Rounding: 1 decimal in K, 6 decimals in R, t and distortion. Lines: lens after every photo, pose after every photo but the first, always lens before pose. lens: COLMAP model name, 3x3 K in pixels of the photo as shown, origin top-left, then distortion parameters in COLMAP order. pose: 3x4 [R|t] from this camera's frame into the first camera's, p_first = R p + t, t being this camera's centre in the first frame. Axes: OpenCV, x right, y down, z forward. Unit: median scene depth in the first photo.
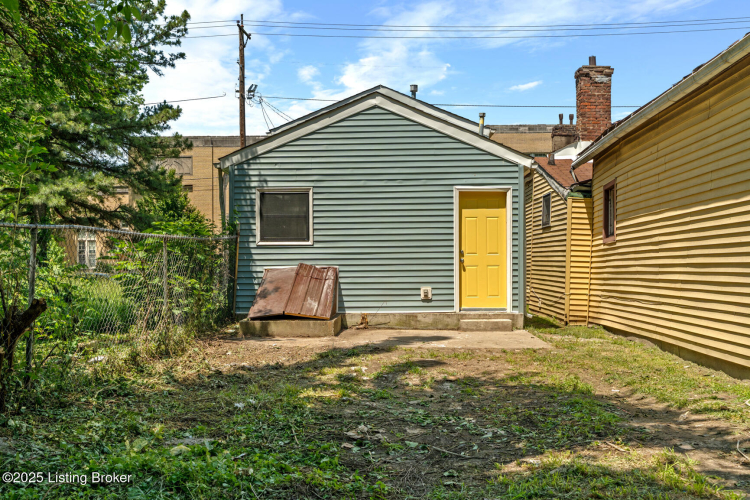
lens RADIAL K [[759.9, 0, 375.7], [0, 759.9, 251.9], [0, 0, 1]] dist [0.001284, 0.000000]
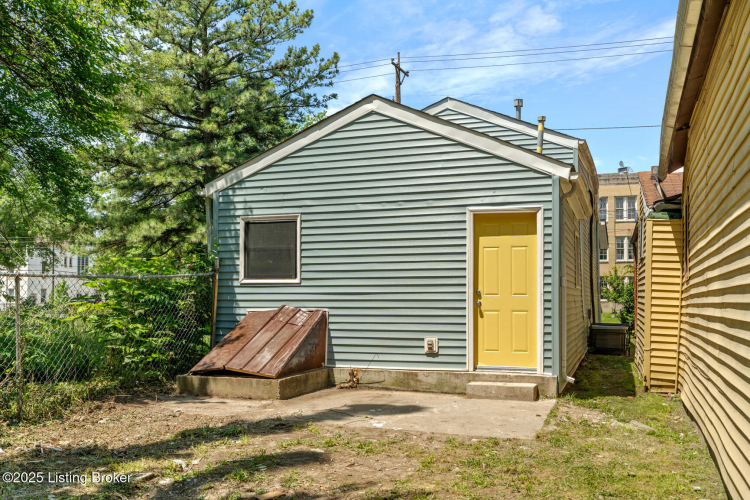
lens RADIAL K [[715.4, 0, 367.1], [0, 715.4, 263.8], [0, 0, 1]] dist [0.005080, 0.000000]
pose [[0.952739, -0.007502, -0.303697, 0.225429], [-0.001896, 0.999529, -0.030639, -0.006452], [0.303784, 0.029767, 0.952276, 0.275760]]
